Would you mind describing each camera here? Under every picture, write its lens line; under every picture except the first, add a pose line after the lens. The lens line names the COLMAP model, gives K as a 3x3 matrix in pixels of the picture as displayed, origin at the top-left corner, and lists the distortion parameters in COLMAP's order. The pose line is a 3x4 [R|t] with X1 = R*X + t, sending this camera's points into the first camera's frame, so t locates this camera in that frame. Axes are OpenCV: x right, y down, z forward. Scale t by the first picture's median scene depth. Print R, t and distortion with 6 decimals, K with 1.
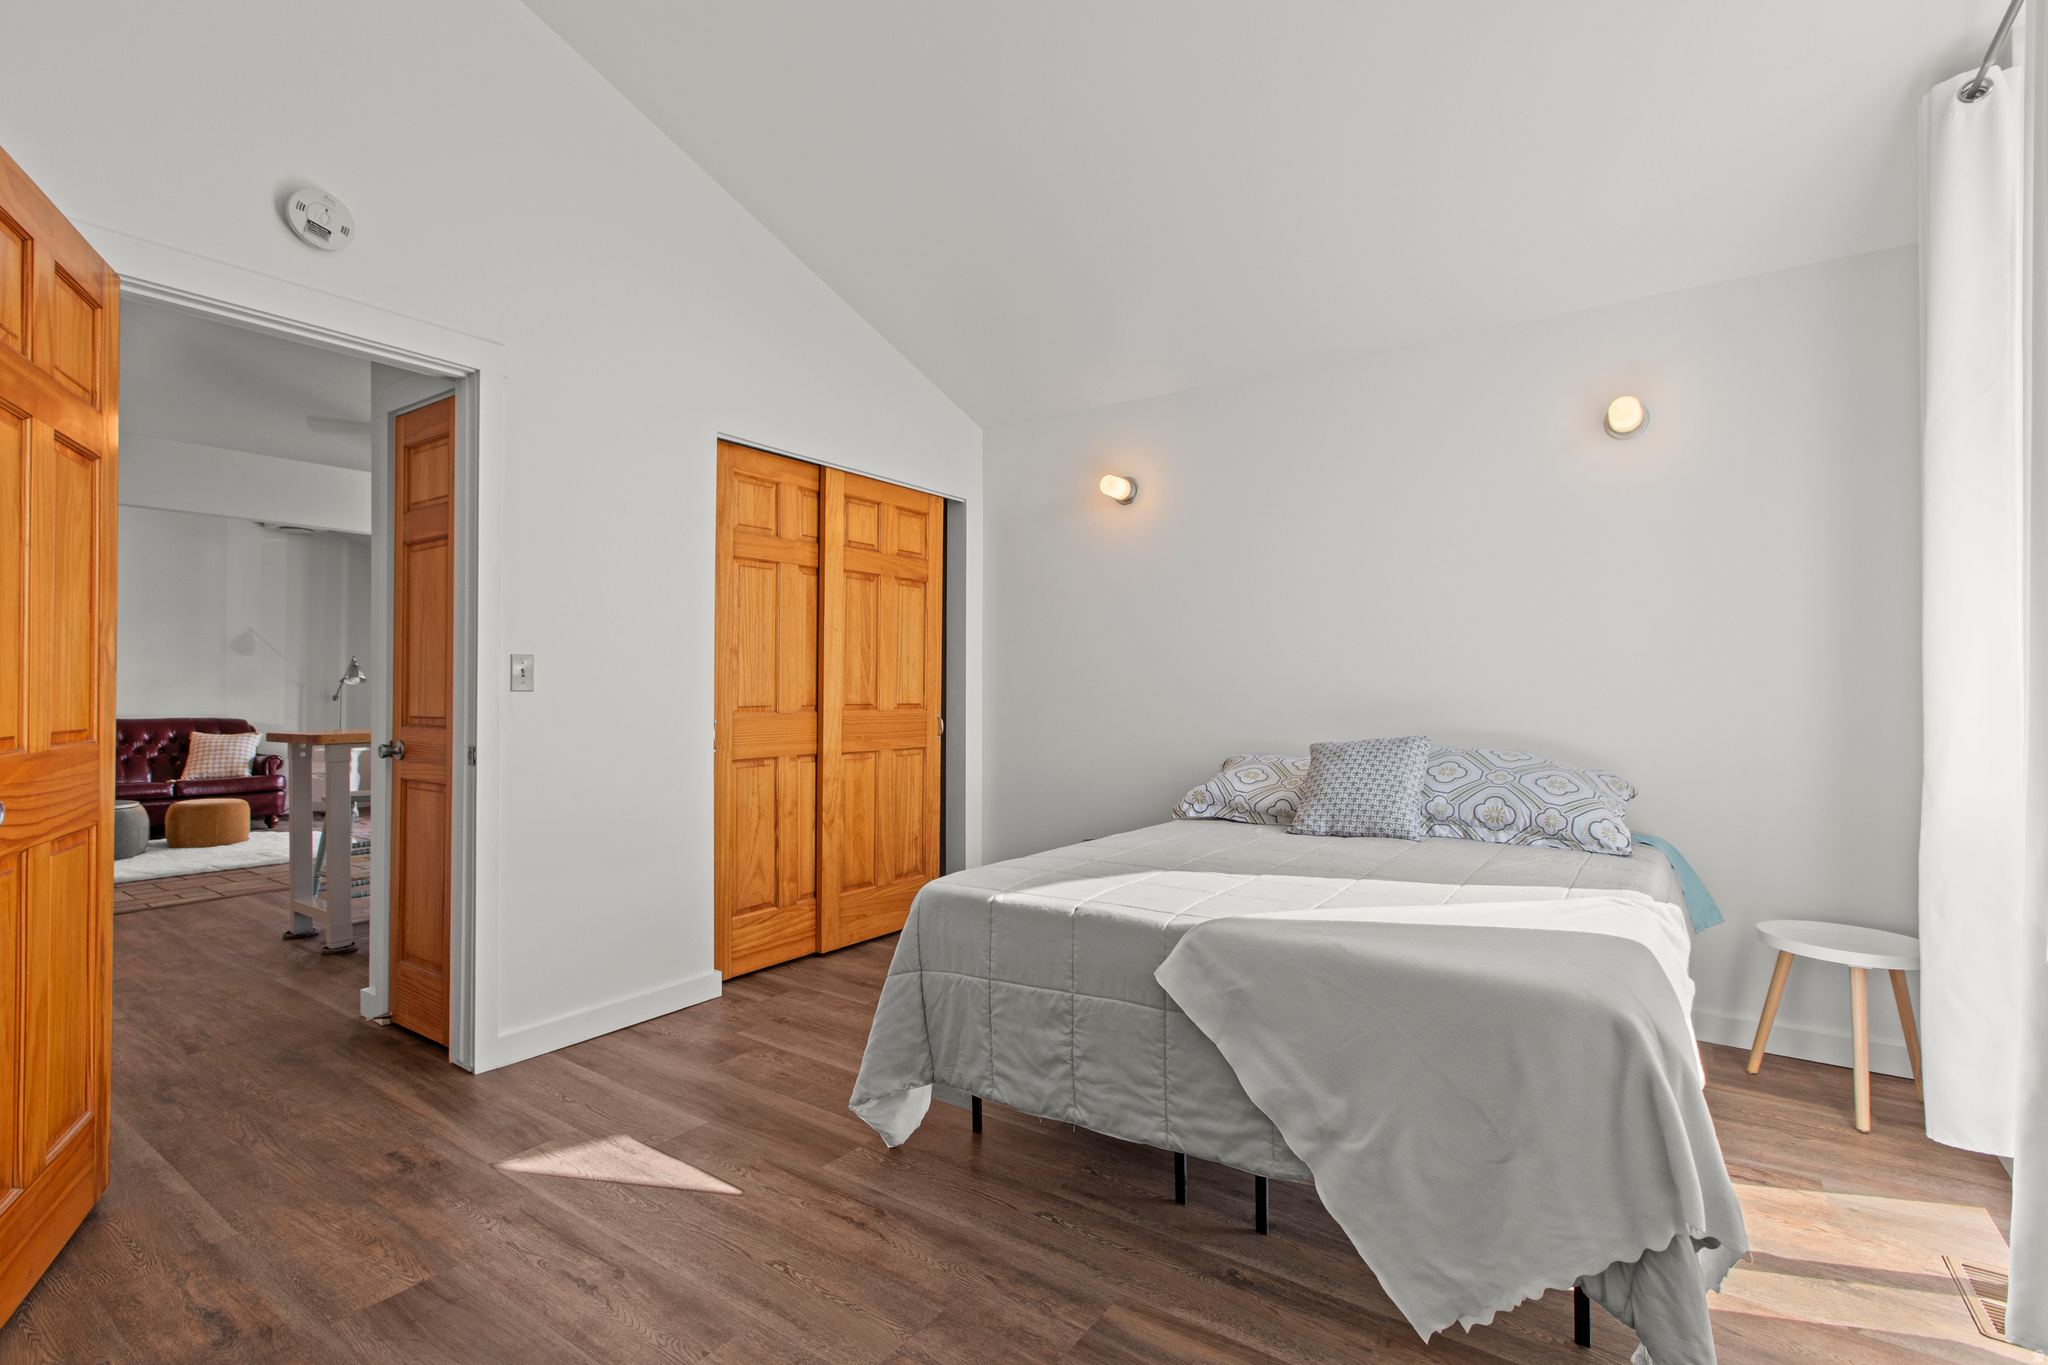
lens RADIAL K [[921.3, 0, 1017.7], [0, 921.3, 669.8], [0, 0, 1]] dist [-0.001518, 0.001131]
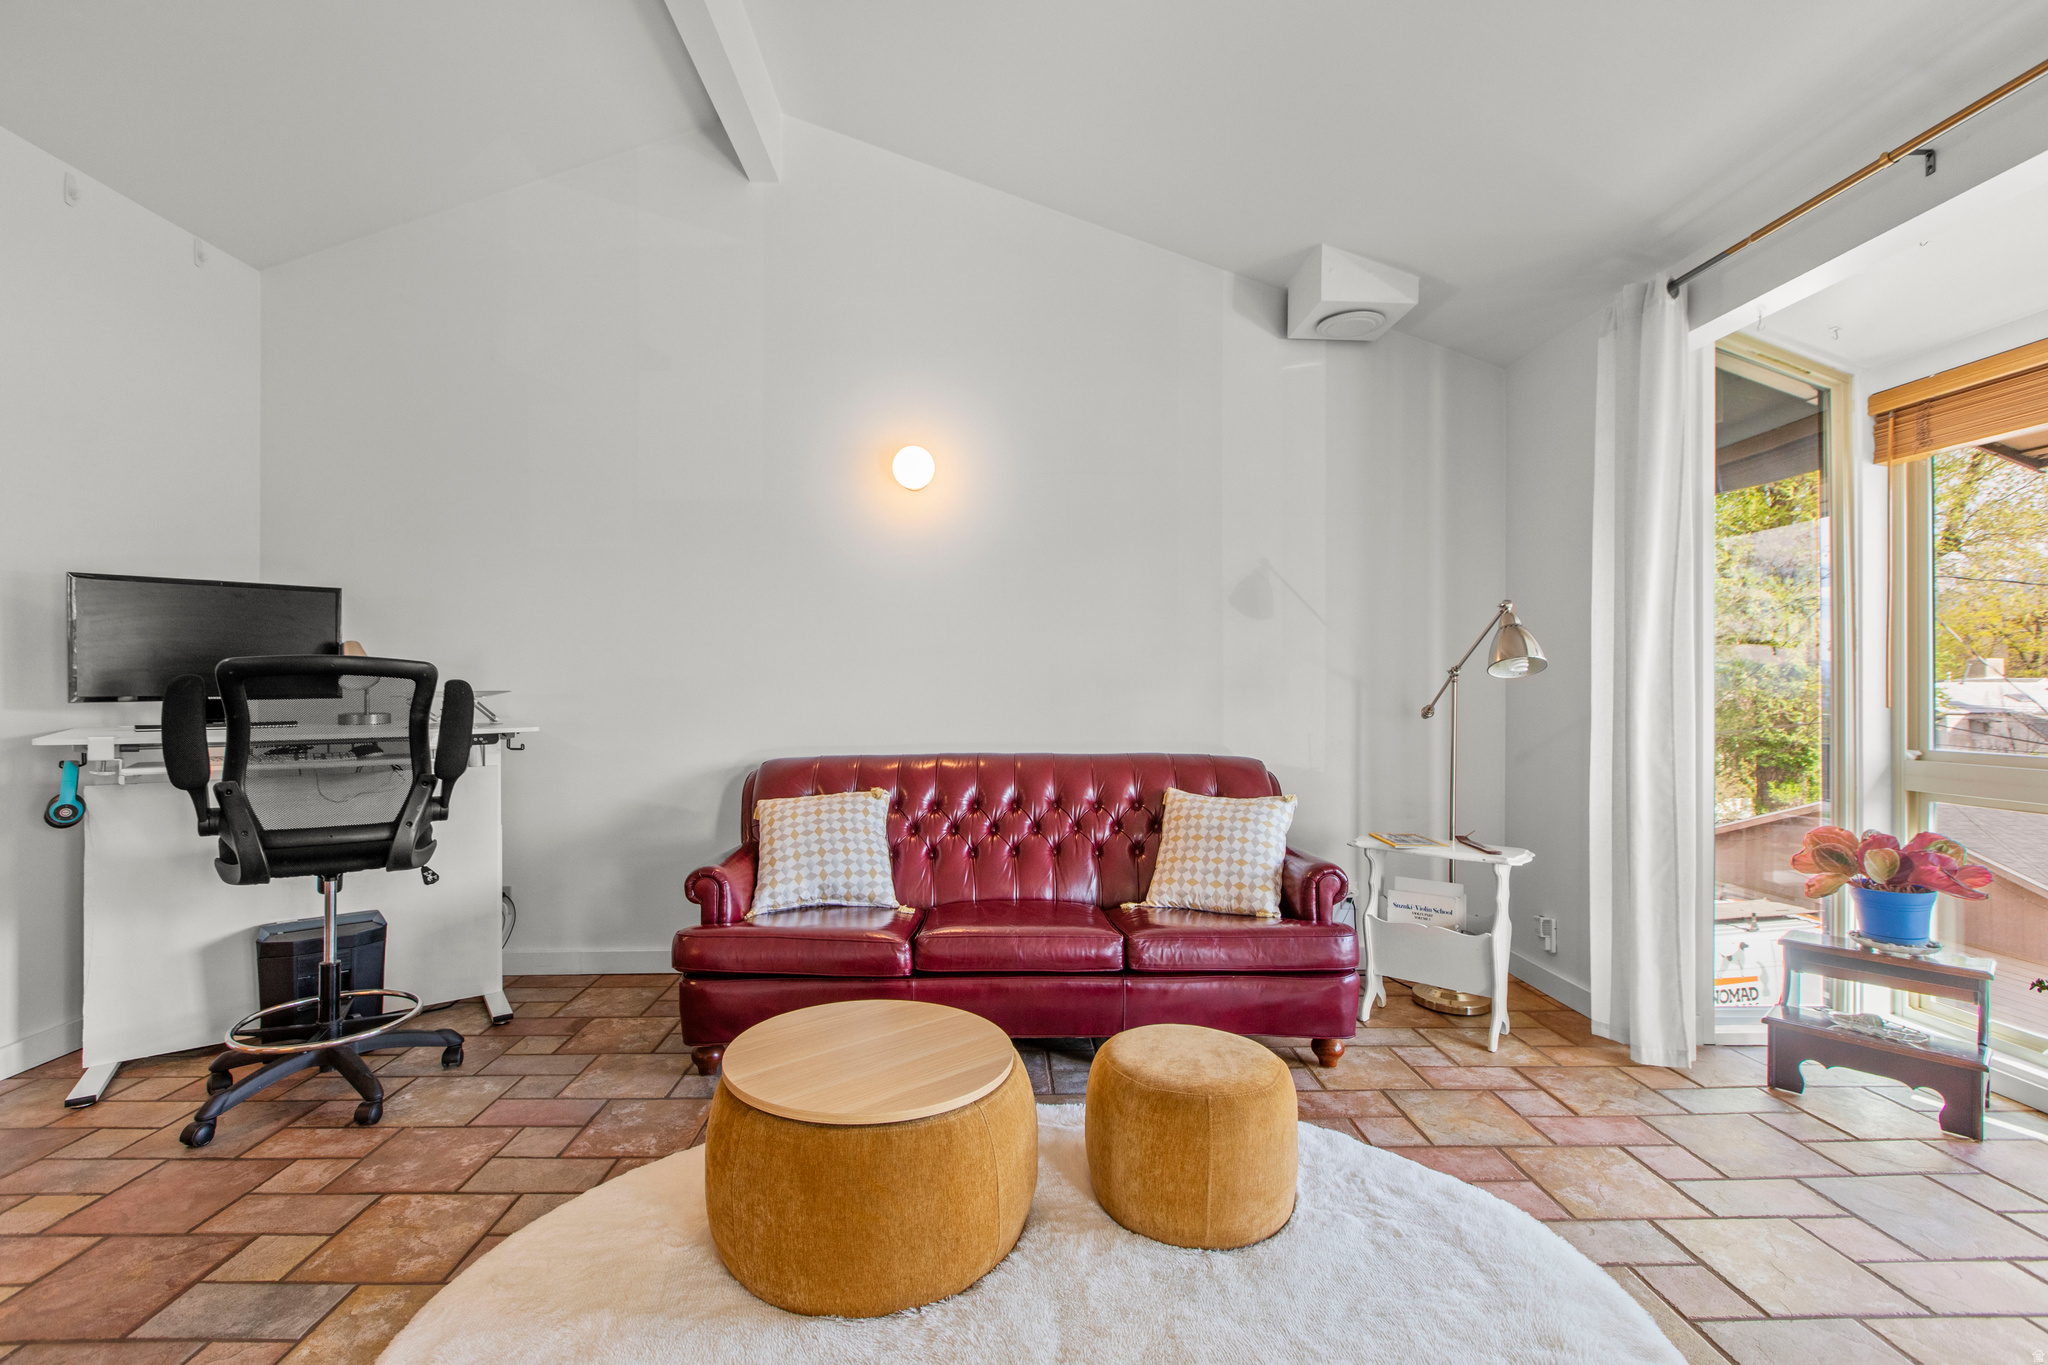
lens RADIAL K [[921.3, 0, 1015.9], [0, 921.3, 677.0], [0, 0, 1]] dist [-0.001518, 0.001131]
pose [[0.596779, -0.009705, -0.802347, -0.589352], [0.016567, 0.999863, 0.000228, 0.013260], [0.802235, -0.013428, 0.596858, 0.684397]]
